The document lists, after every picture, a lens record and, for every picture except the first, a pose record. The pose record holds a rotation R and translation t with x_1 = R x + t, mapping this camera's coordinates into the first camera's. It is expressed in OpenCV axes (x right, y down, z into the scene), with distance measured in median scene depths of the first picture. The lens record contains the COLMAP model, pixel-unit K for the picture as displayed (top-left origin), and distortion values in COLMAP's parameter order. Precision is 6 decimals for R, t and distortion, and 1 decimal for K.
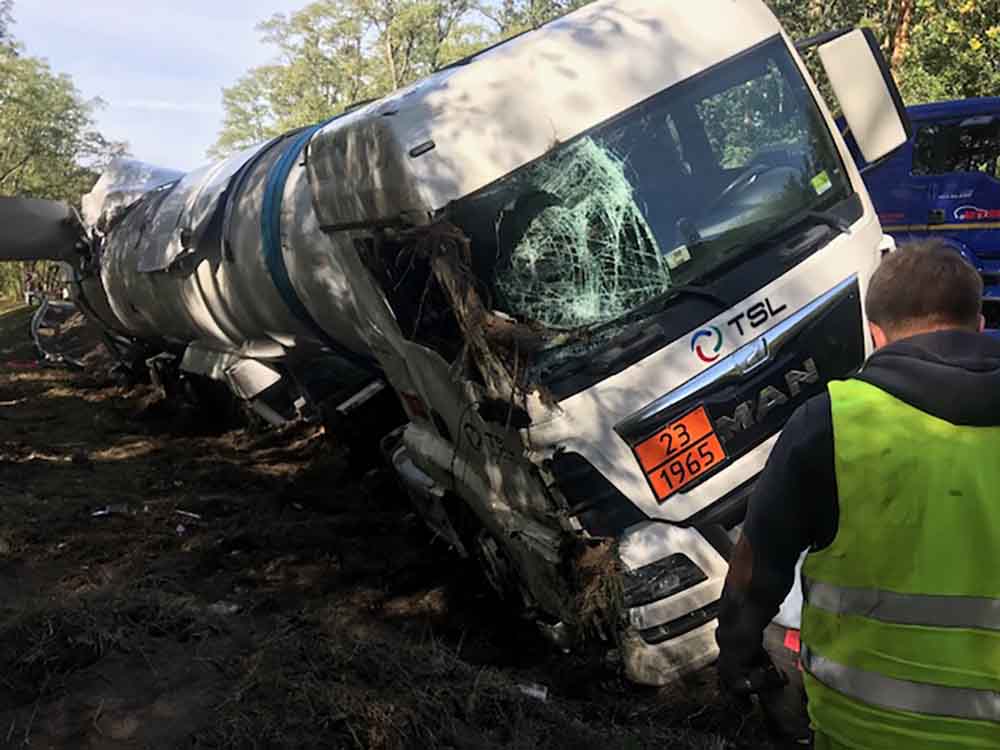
lens RADIAL K [[827.6, 0, 504.2], [0, 827.6, 369.0], [0, 0, 1]] dist [0.020372, -0.002563]
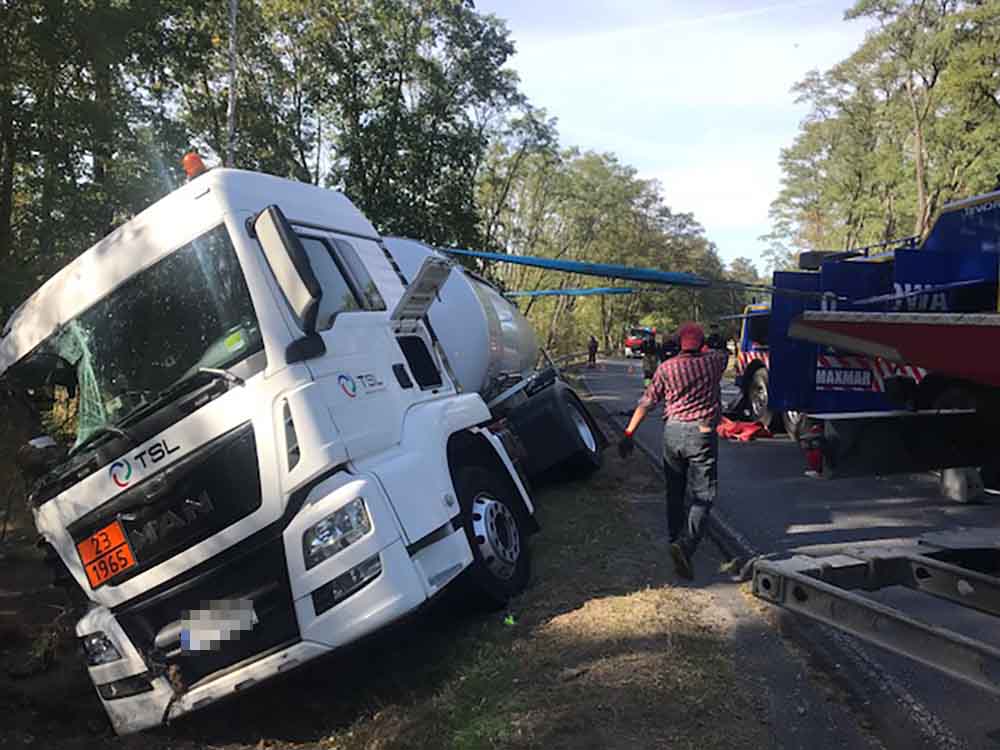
lens RADIAL K [[830.2, 0, 500.0], [0, 830.2, 375.0], [0, 0, 1]] dist [0.005768, 0.003667]
pose [[0.762359, 0.015901, -0.646959, 1.505115], [-0.051331, 0.998034, -0.035957, -0.163480], [0.645115, 0.060622, 0.761677, 0.374973]]
